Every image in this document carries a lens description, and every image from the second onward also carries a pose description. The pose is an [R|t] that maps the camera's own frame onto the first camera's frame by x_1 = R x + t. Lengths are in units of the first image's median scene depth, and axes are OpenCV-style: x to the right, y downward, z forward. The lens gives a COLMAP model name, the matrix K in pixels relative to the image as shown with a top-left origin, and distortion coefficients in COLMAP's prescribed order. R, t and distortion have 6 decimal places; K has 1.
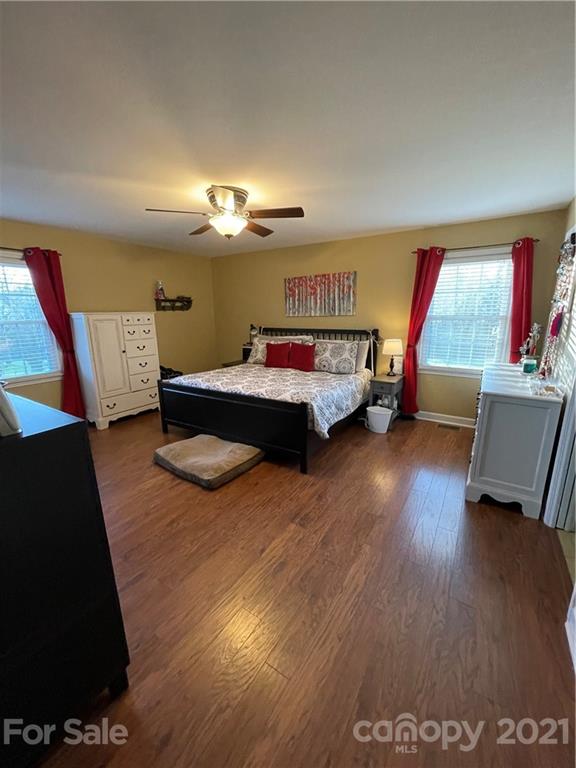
lens RADIAL K [[308.1, 0, 285.7], [0, 308.1, 383.6], [0, 0, 1]] dist [-0.001114, -0.000157]
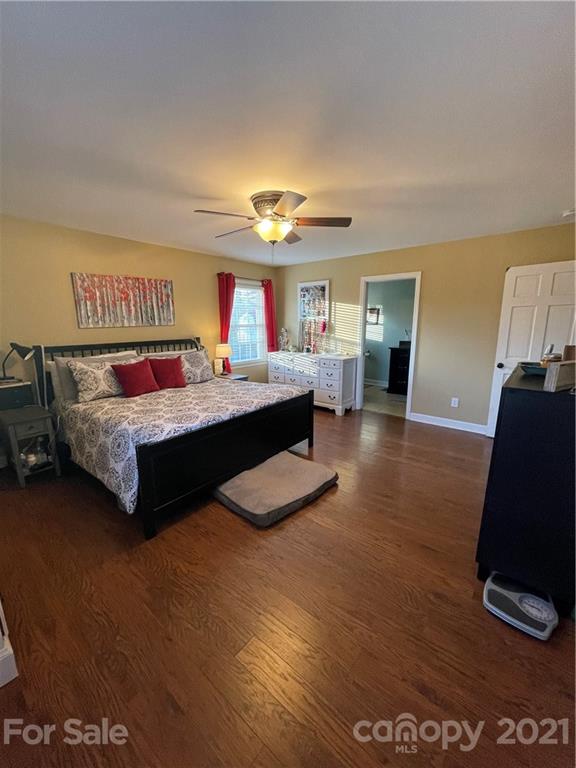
lens RADIAL K [[308.1, 0, 285.7], [0, 308.1, 383.6], [0, 0, 1]] dist [-0.001114, -0.000157]
pose [[0.117826, -0.191015, 0.974490, -0.716456], [0.230607, 0.959761, 0.160246, -0.116025], [-0.965887, 0.205843, 0.157135, 0.533129]]
